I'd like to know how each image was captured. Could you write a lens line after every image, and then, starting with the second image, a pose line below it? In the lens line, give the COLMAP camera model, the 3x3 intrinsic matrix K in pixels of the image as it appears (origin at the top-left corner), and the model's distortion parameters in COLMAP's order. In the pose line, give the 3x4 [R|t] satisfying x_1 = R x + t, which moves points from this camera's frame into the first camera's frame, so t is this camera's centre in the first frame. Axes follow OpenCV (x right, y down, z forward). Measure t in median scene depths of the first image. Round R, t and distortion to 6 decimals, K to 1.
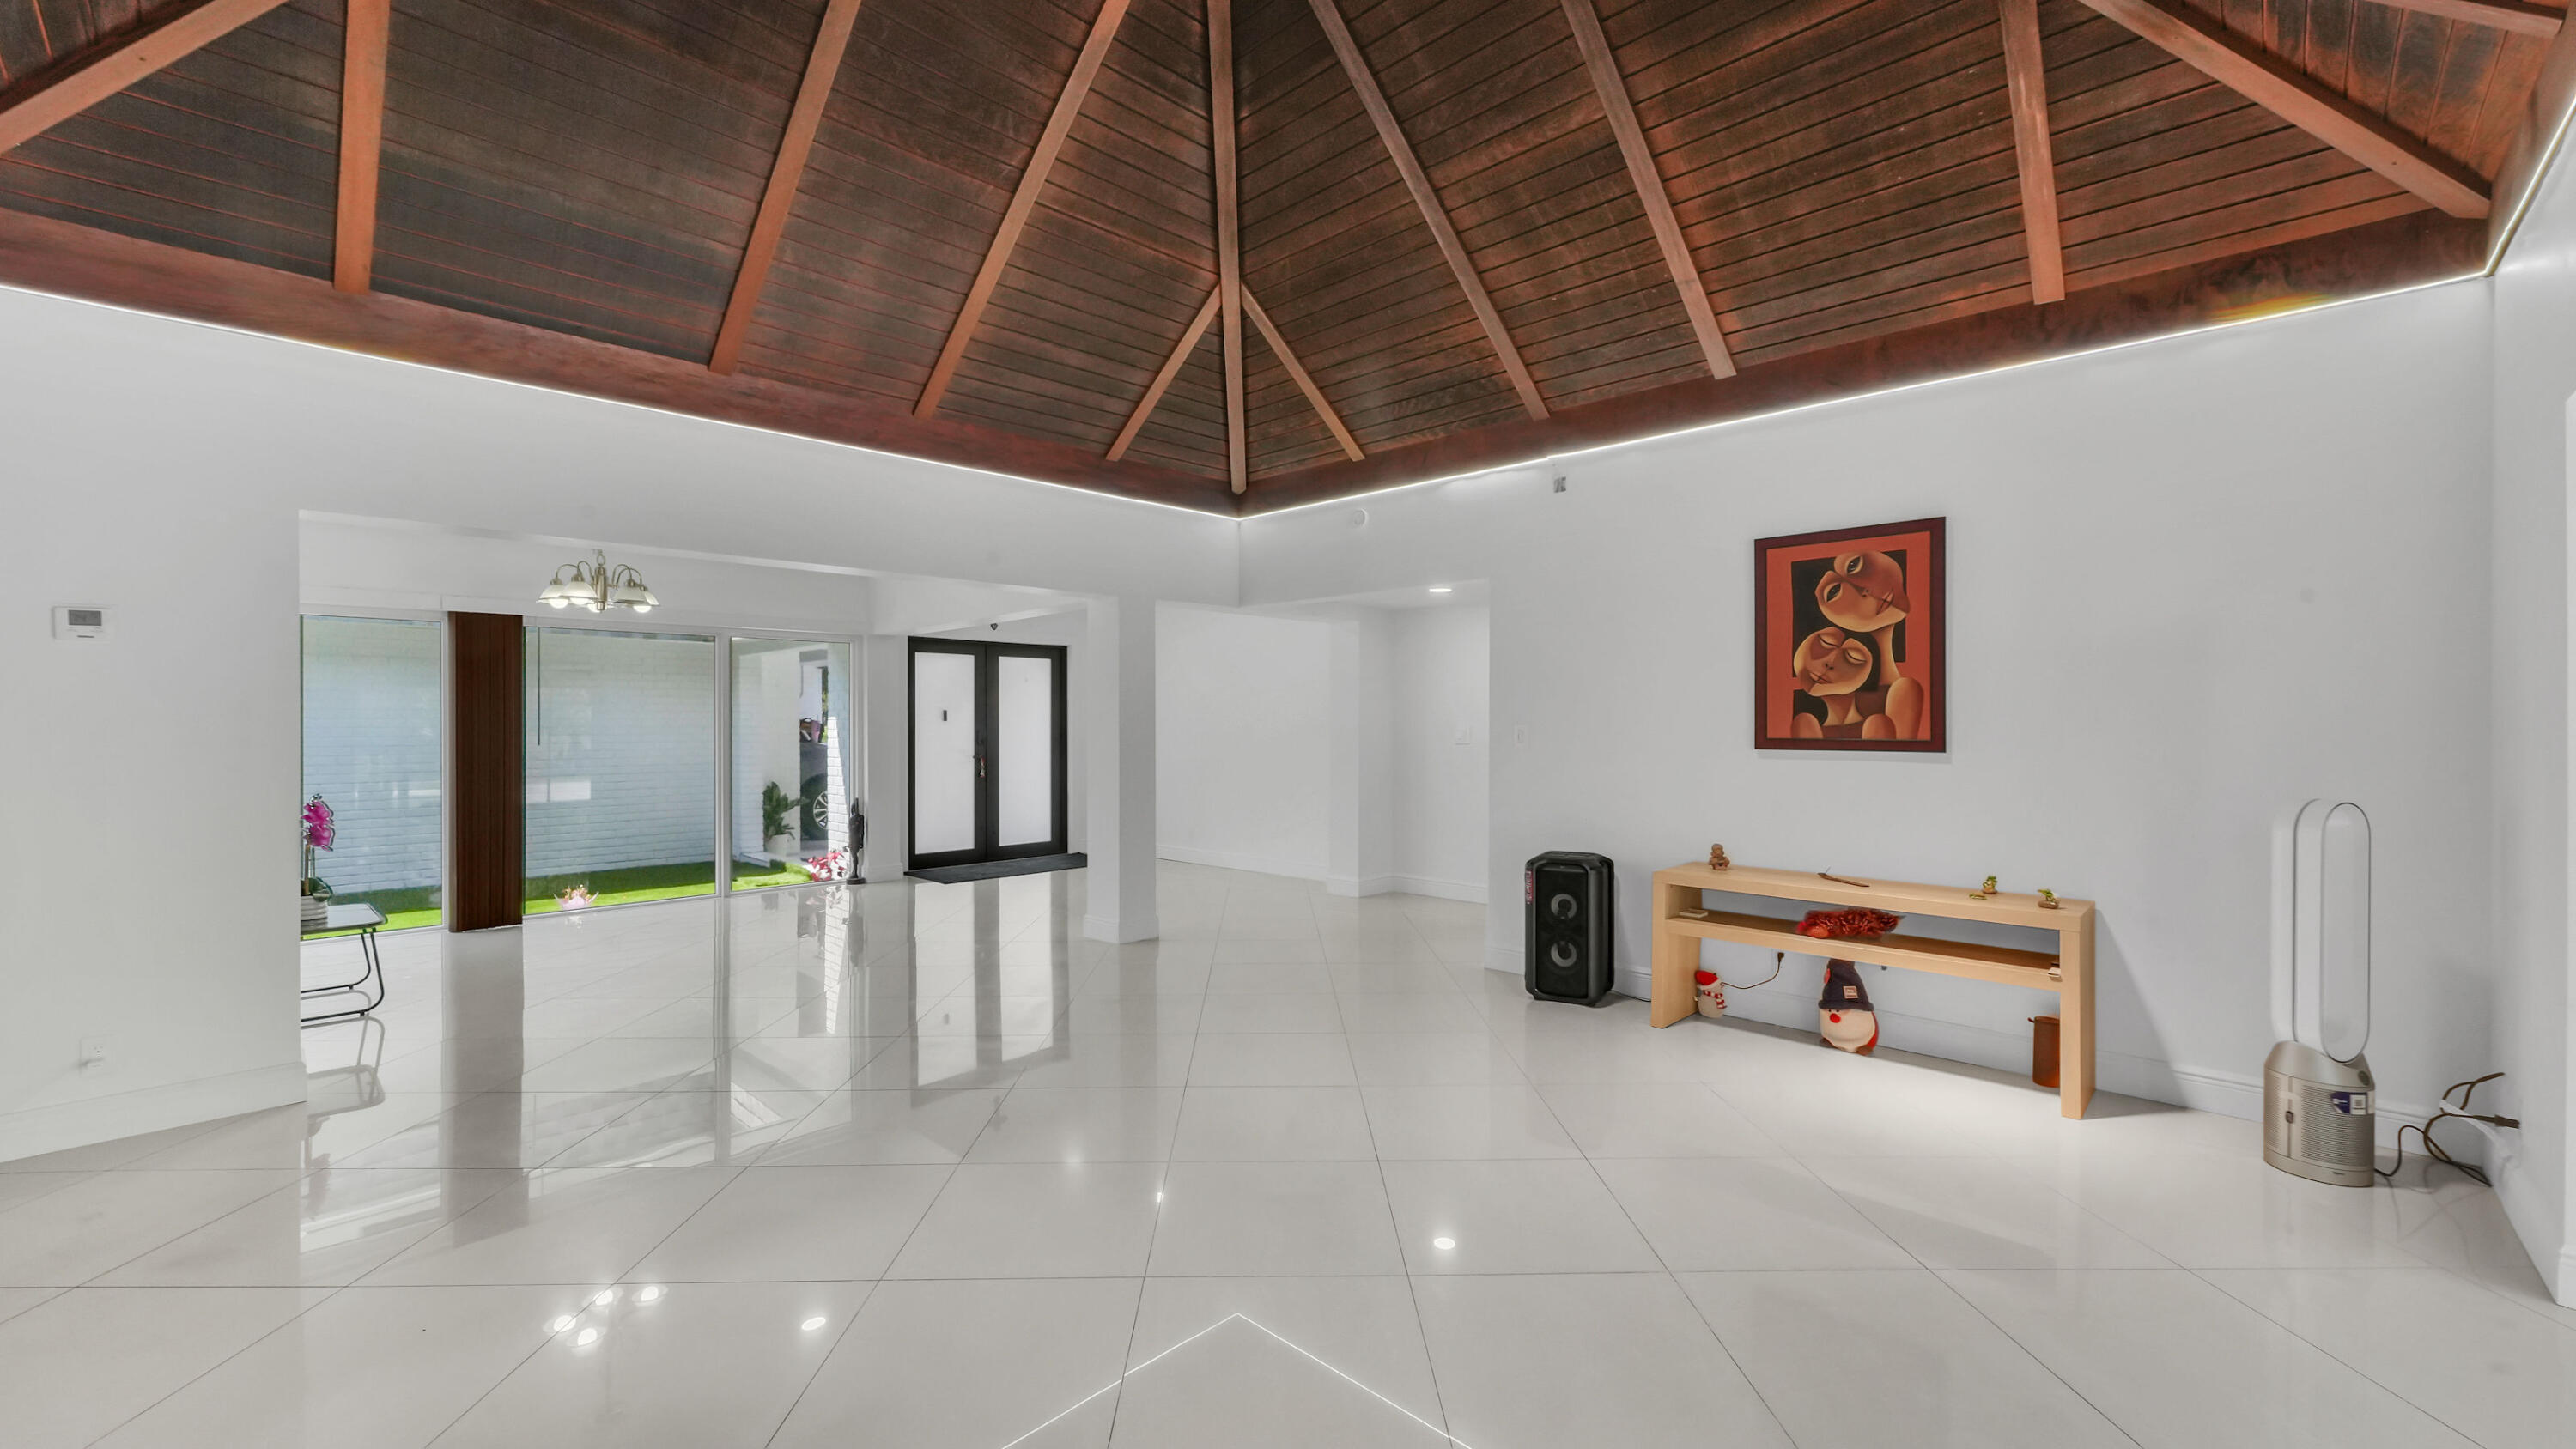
lens RADIAL K [[1027.9, 0, 1292.6], [0, 1027.9, 725.9], [0, 0, 1]] dist [-0.003773, -0.000012]
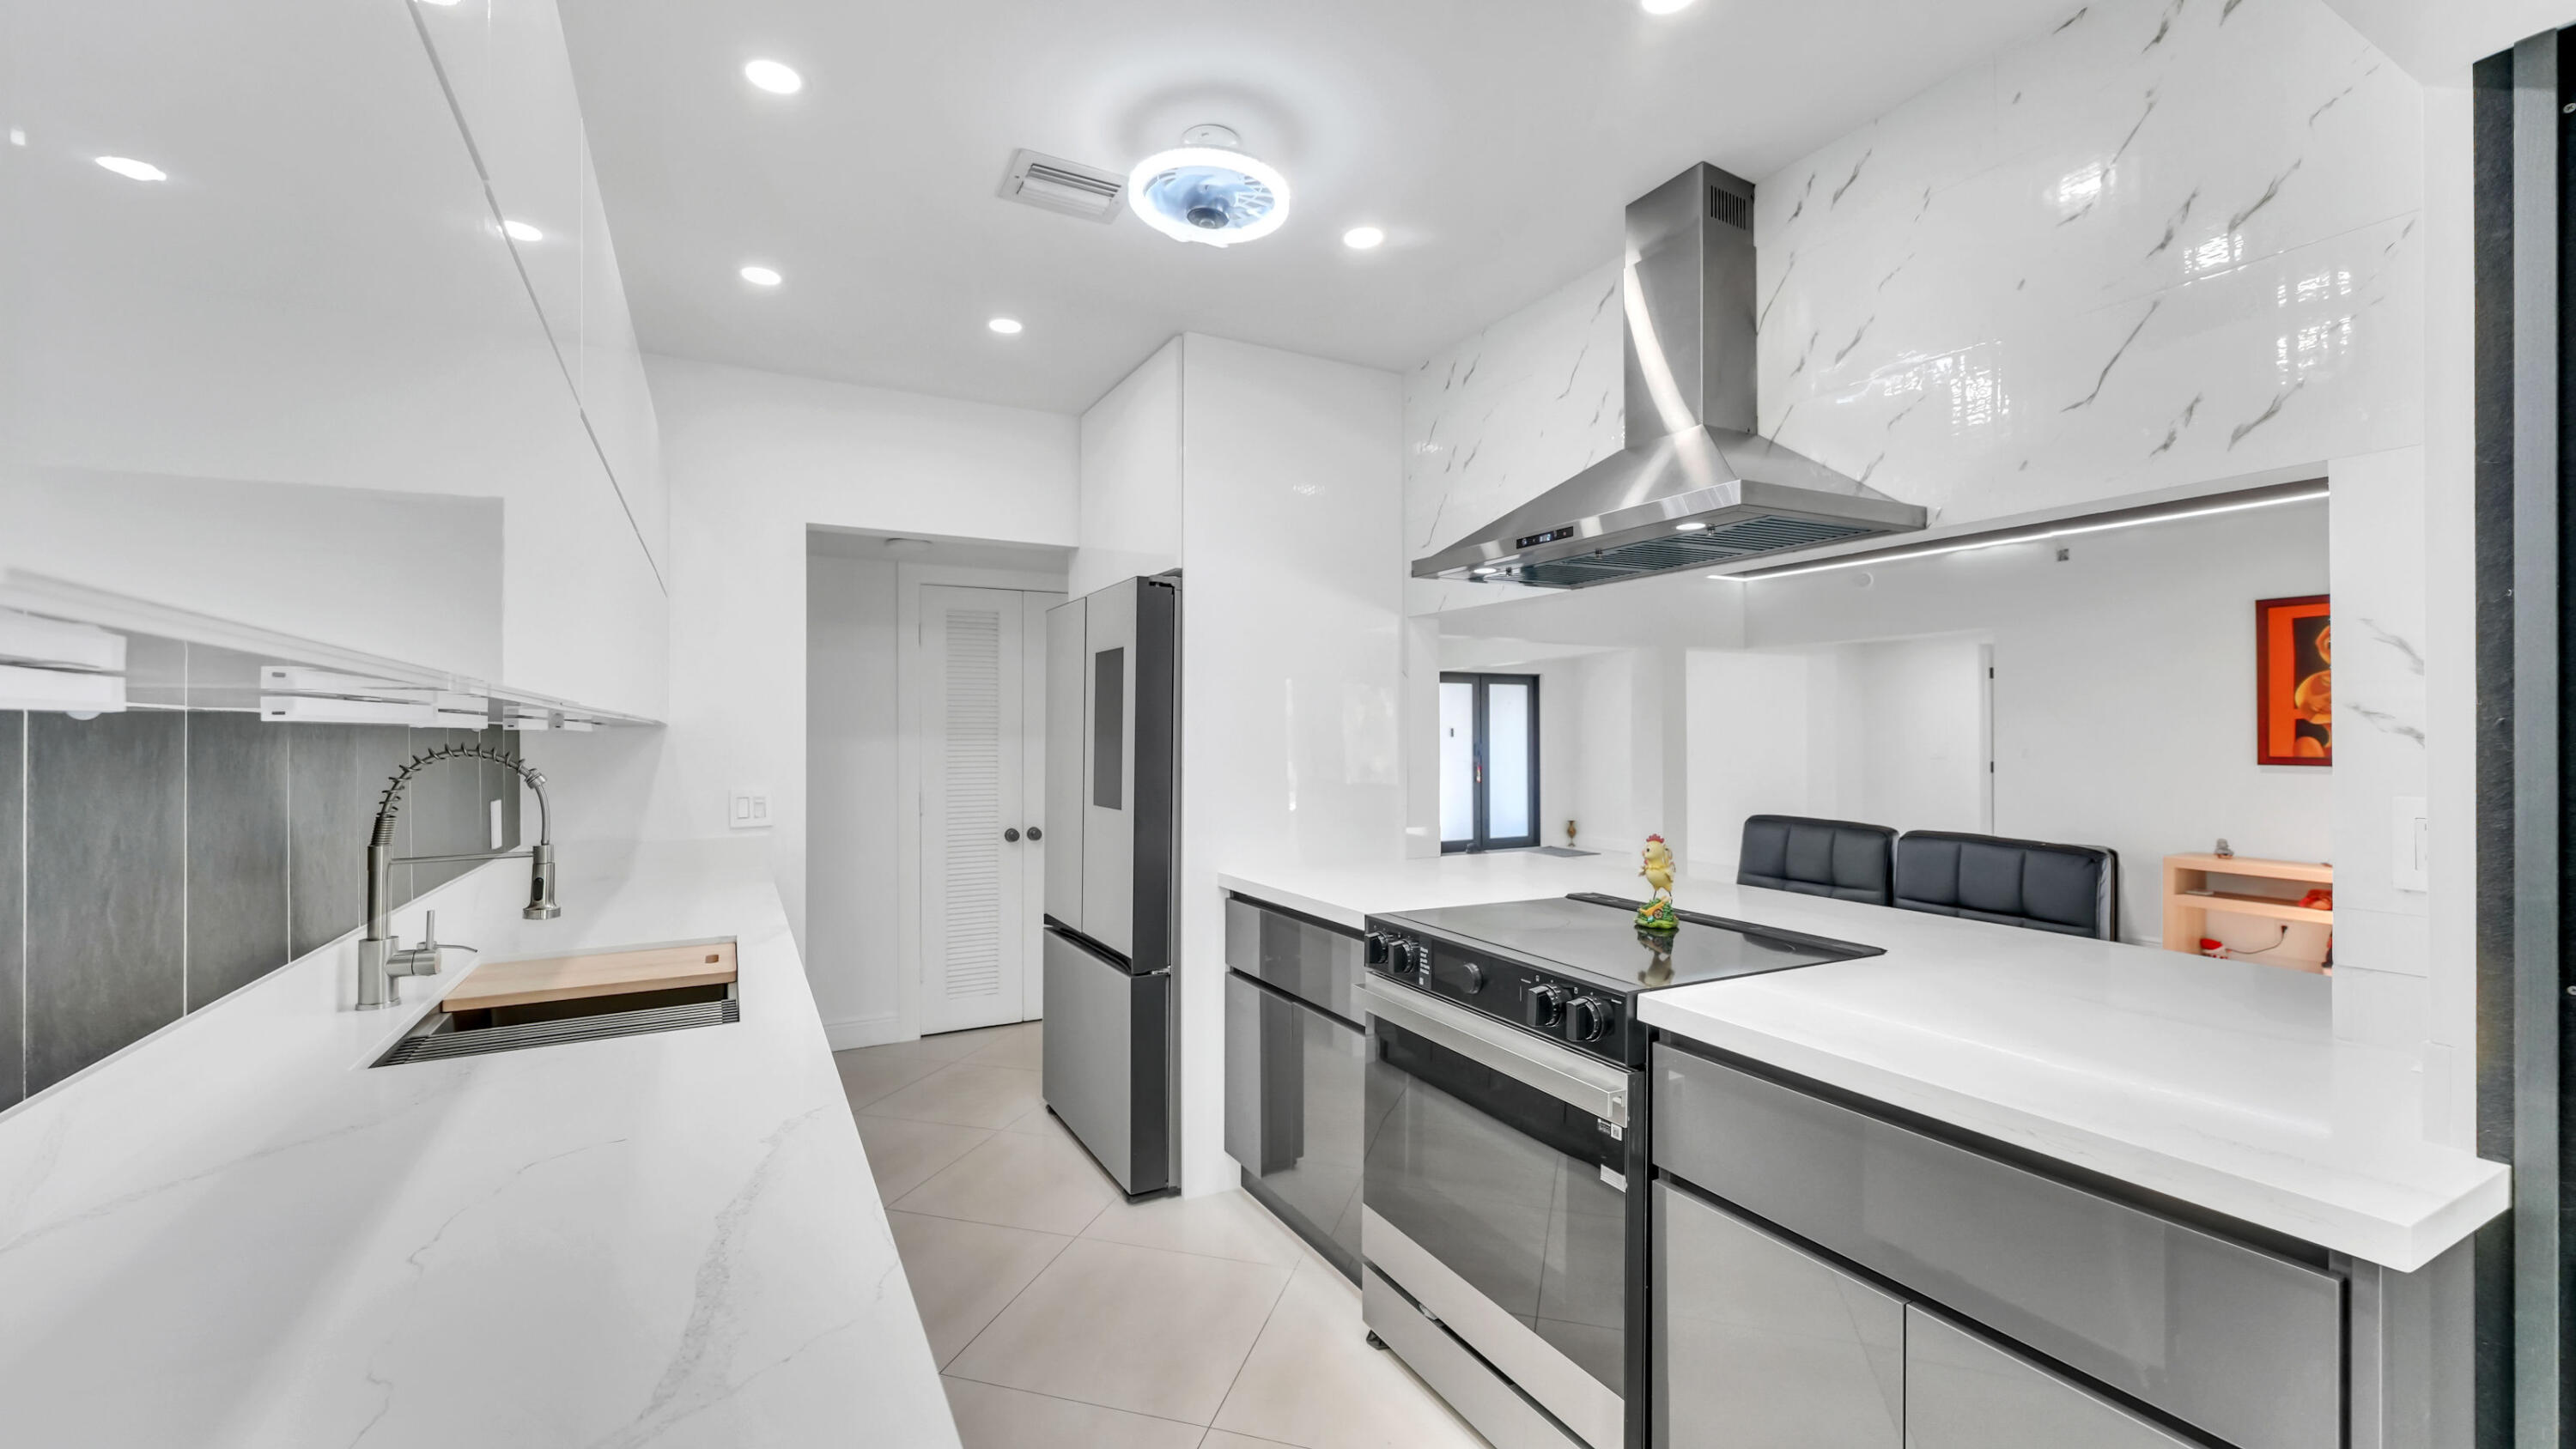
lens RADIAL K [[1046.0, 0, 1288.0], [0, 1046.0, 724.5], [0, 0, 1]] dist [0.000158, 0.000209]
pose [[0.952573, -0.002965, -0.304295, -0.310084], [-0.000254, 0.999944, -0.010536, -0.013815], [0.304310, 0.010114, 0.952519, -0.622479]]
